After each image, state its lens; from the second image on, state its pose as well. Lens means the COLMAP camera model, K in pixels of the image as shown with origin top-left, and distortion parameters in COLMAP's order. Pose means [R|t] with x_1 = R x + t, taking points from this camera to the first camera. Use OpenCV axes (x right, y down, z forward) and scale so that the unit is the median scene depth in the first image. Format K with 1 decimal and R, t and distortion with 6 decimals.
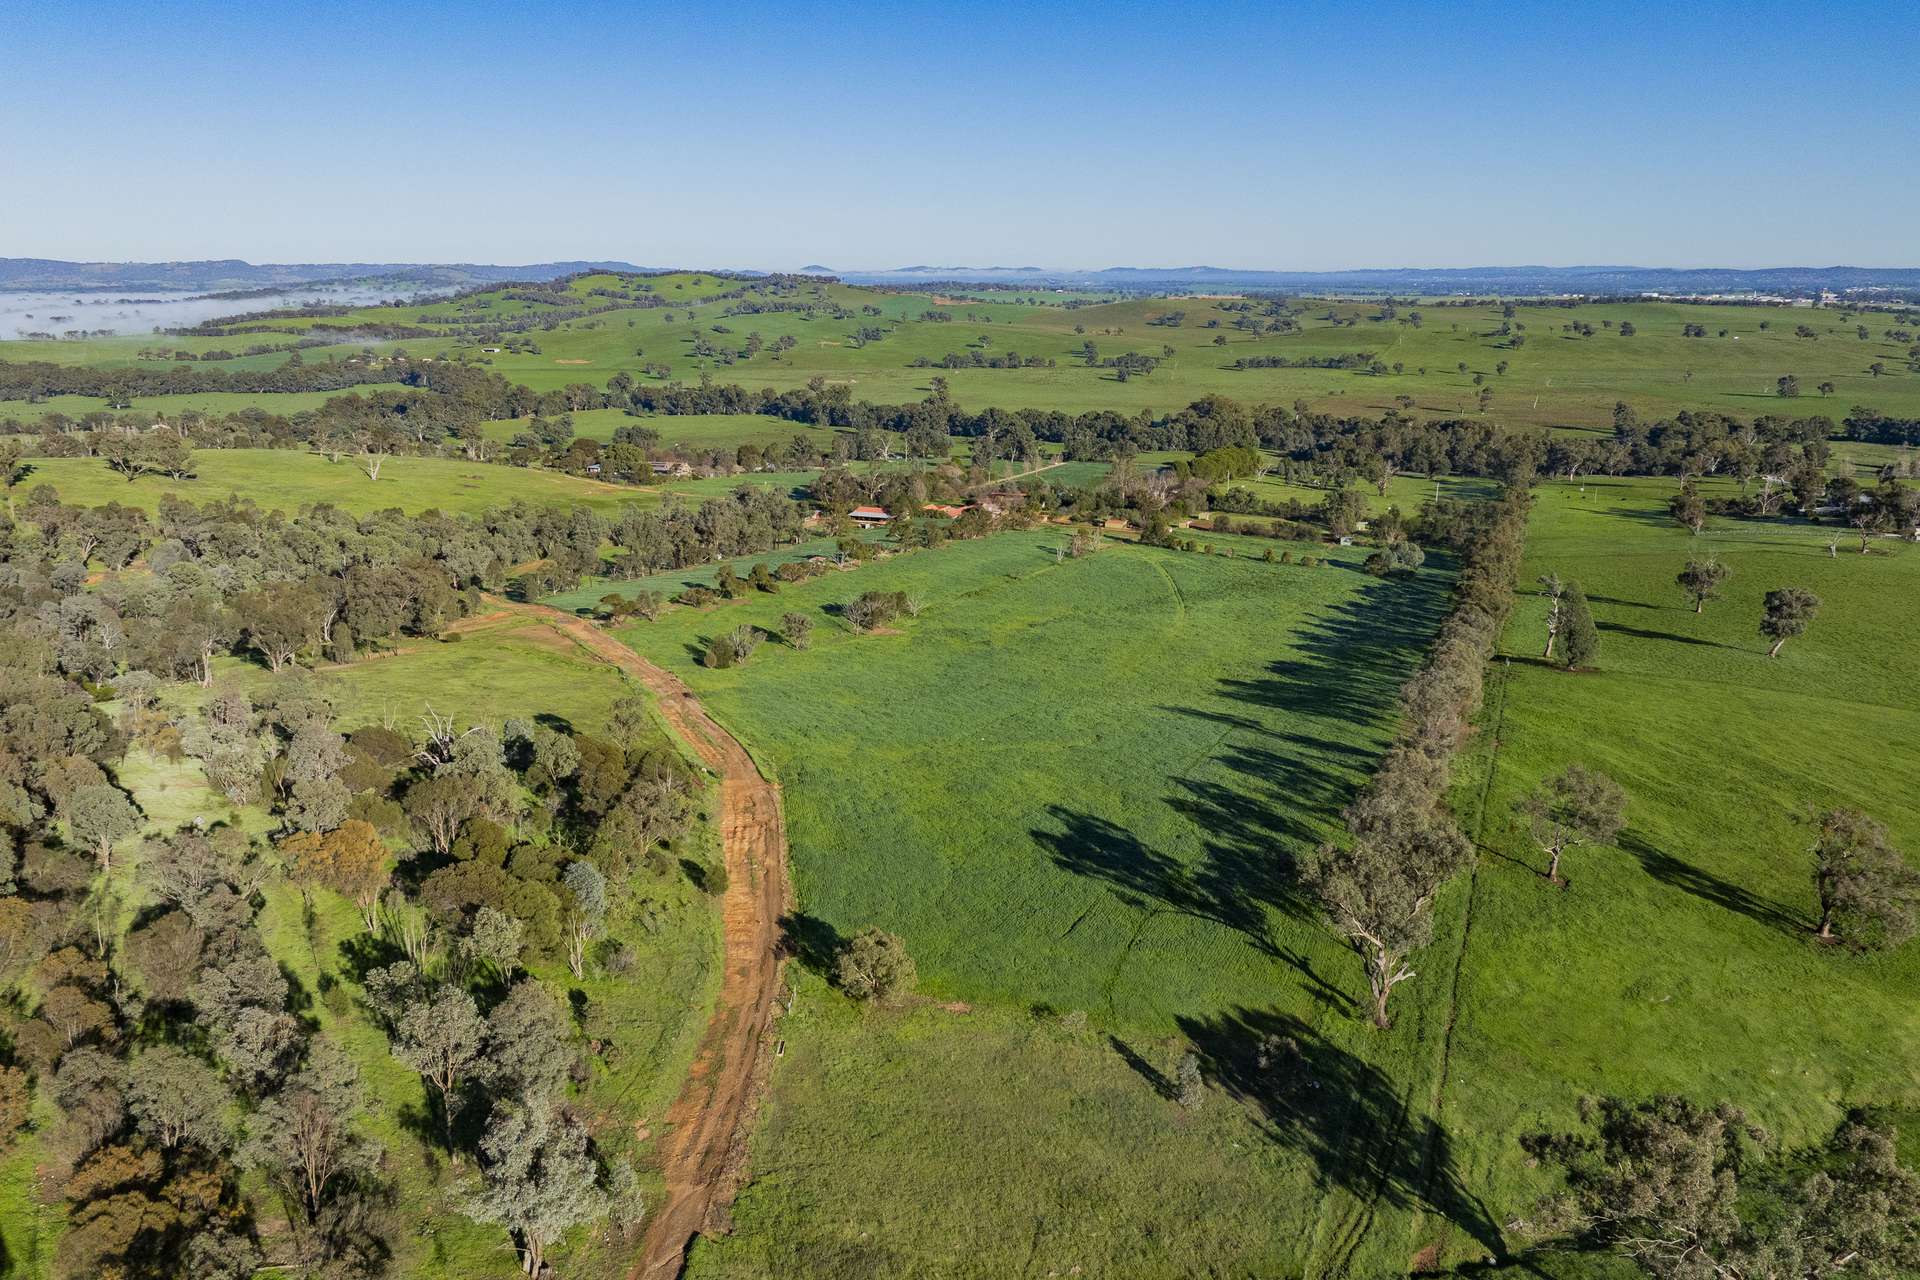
lens RADIAL K [[1353.9, 0, 964.4], [0, 1353.9, 647.0], [0, 0, 1]] dist [-0.003327, 0.017557]
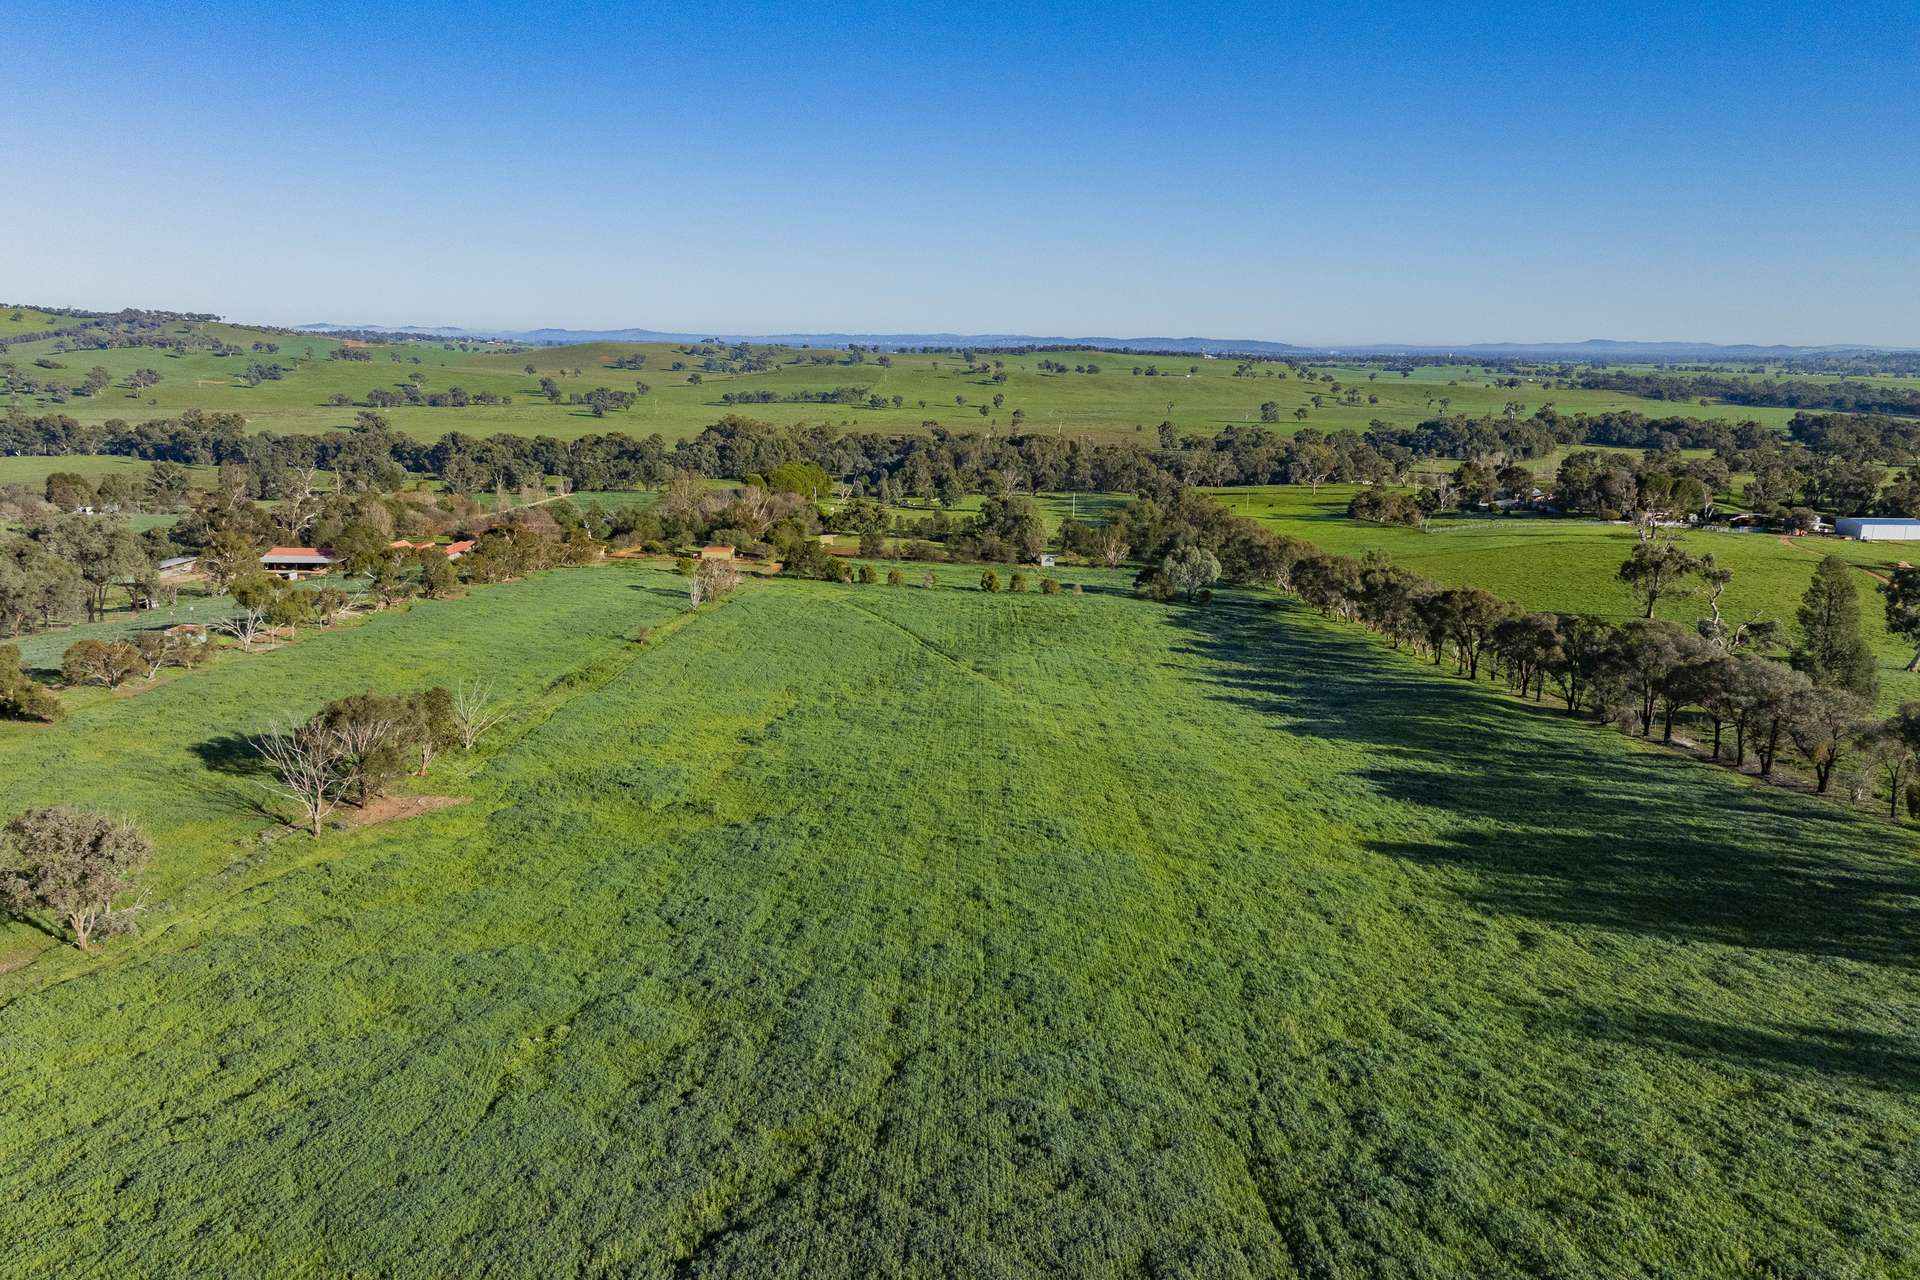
lens RADIAL K [[1353.9, 0, 952.8], [0, 1353.9, 634.4], [0, 0, 1]] dist [-0.003327, 0.017557]
pose [[0.922088, -0.069660, 0.380658, -0.015891], [0.090955, 0.995121, -0.038219, -0.008139], [-0.376138, 0.069864, 0.923926, 0.171234]]
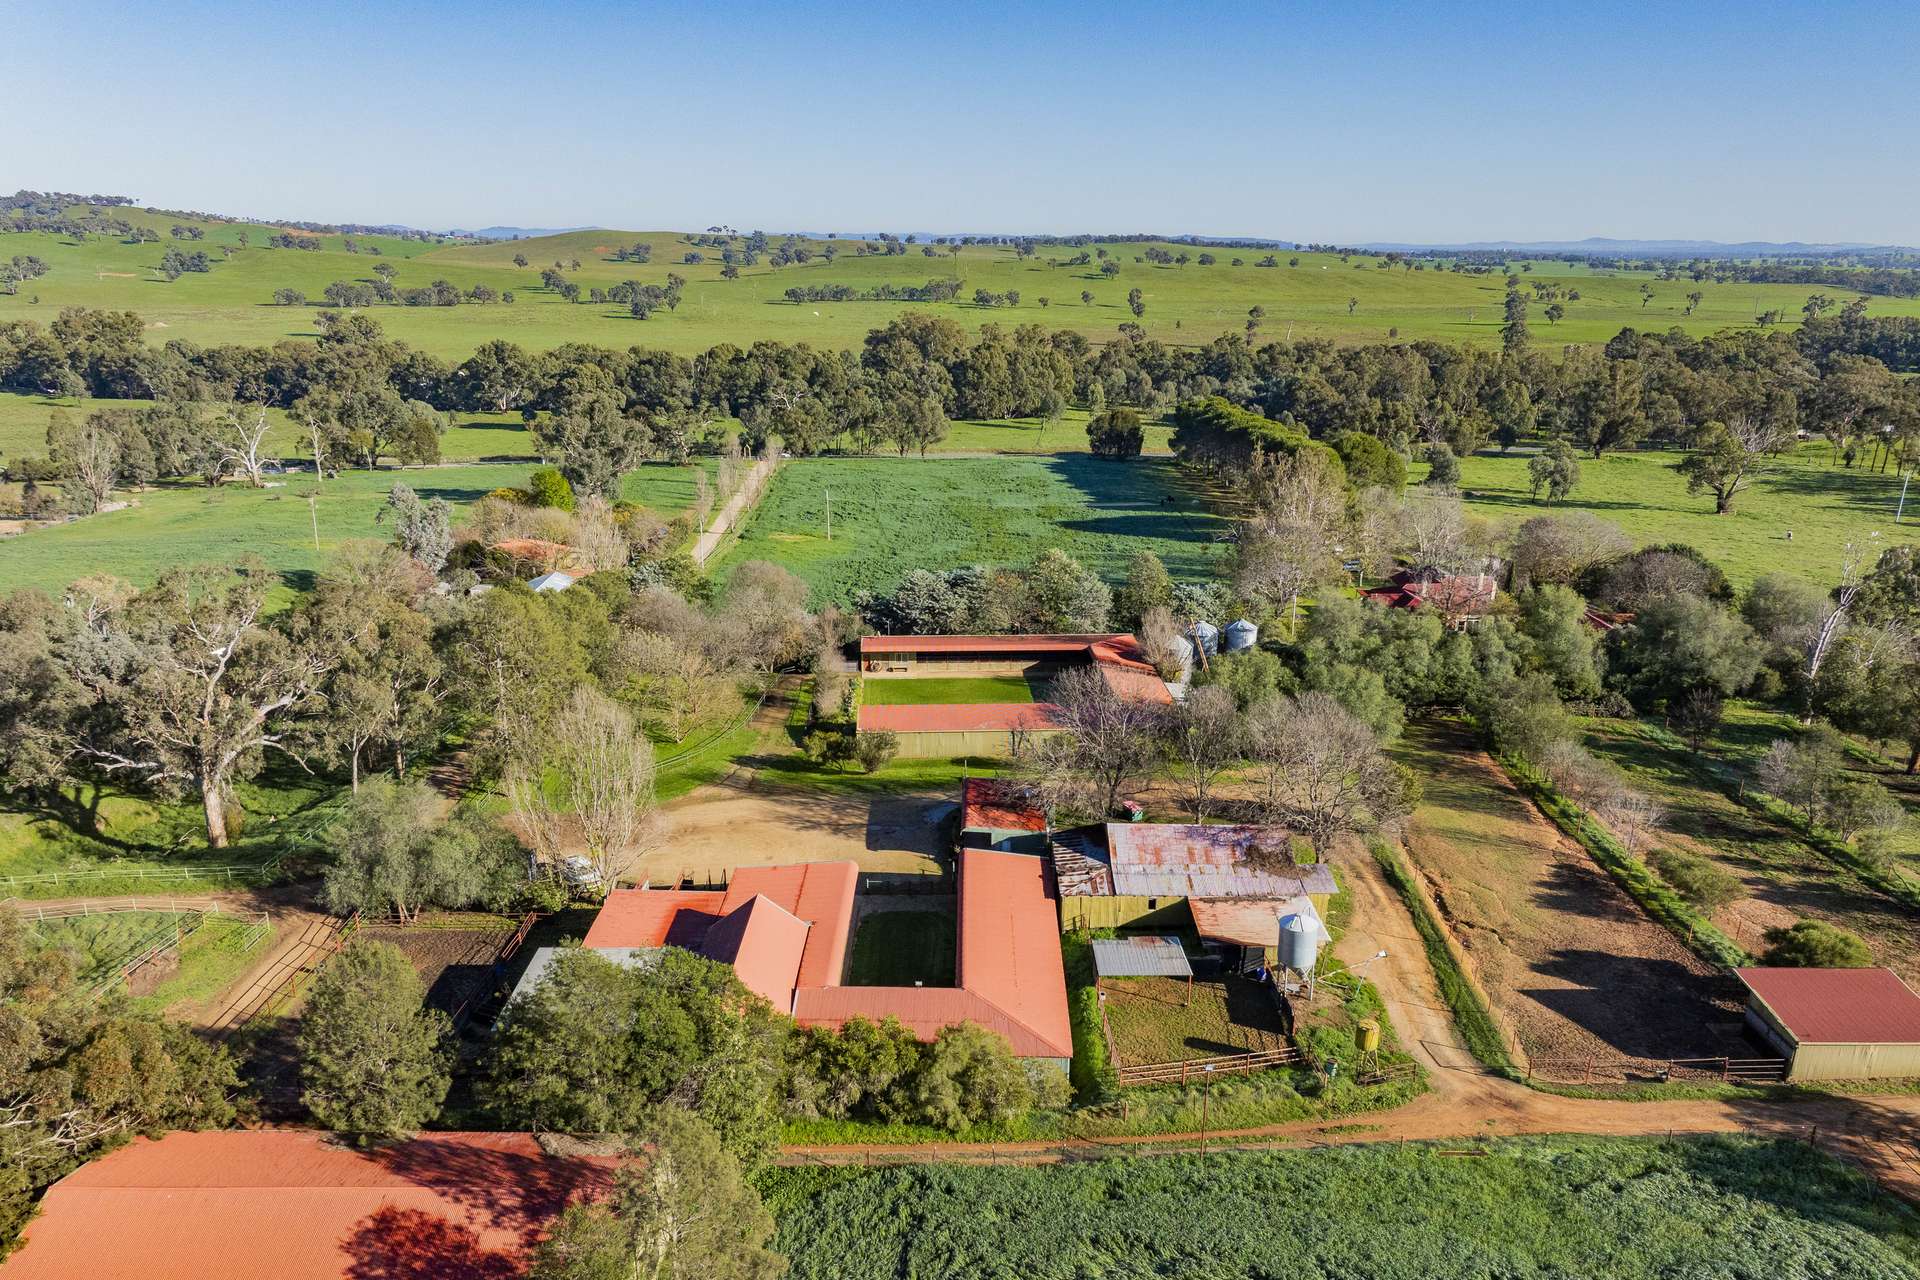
lens RADIAL K [[1353.9, 0, 959.5], [0, 1353.9, 647.6], [0, 0, 1]] dist [-0.003327, 0.017557]
pose [[0.908275, -0.108088, 0.404170, -0.028625], [0.099578, 0.994139, 0.042087, -0.067879], [-0.406350, 0.002020, 0.913715, 0.447715]]
